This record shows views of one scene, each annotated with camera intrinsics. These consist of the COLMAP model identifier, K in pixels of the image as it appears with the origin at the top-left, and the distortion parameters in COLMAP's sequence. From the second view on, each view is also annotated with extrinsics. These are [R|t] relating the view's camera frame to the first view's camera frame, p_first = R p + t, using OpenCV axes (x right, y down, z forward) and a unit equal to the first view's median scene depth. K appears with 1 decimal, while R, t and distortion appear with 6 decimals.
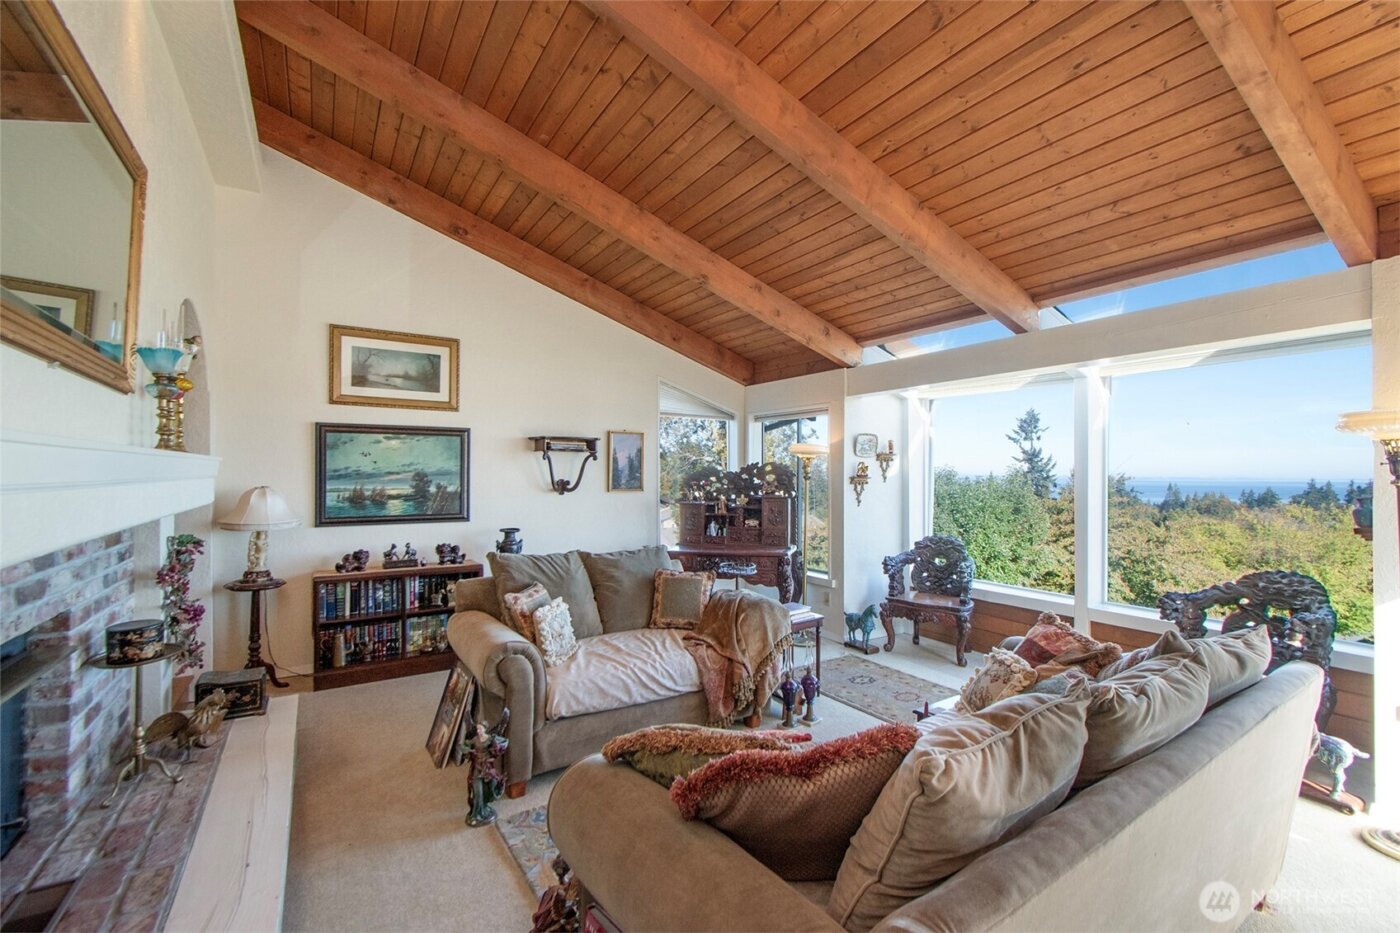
lens RADIAL K [[601.3, 0, 681.4], [0, 601.3, 461.8], [0, 0, 1]] dist [0.002459, -0.002750]
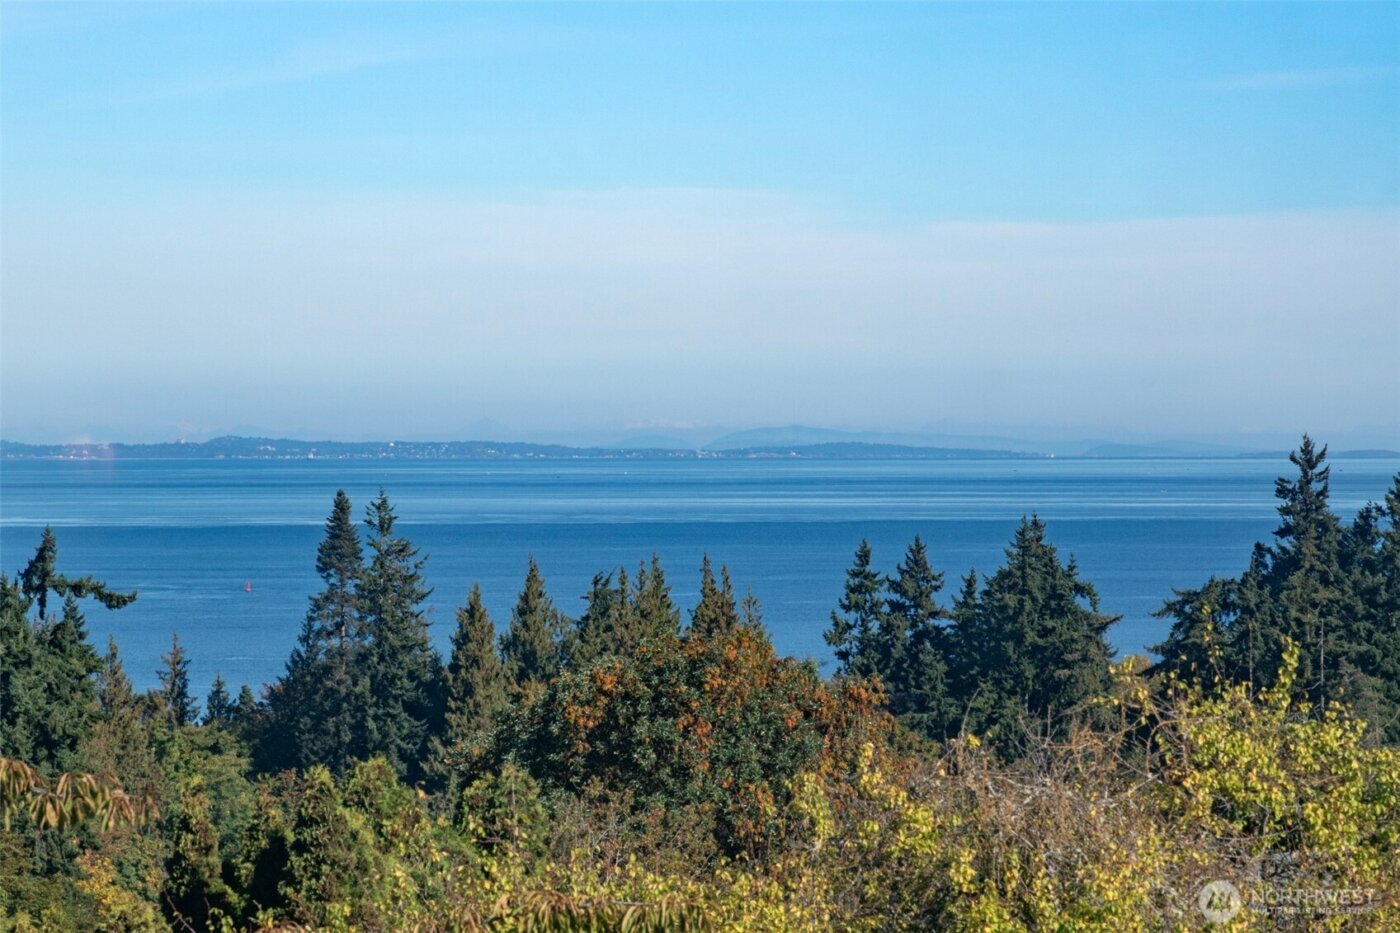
lens RADIAL K [[6770.9, 0, 700.0], [0, 6770.9, 466.5], [0, 0, 1]] dist [0.002365, -0.063245]
pose [[0.744779, -0.008720, 0.667254, 0.098038], [-0.008939, 0.999695, 0.023042, 0.003638], [-0.667251, -0.023126, 0.744473, 0.110754]]
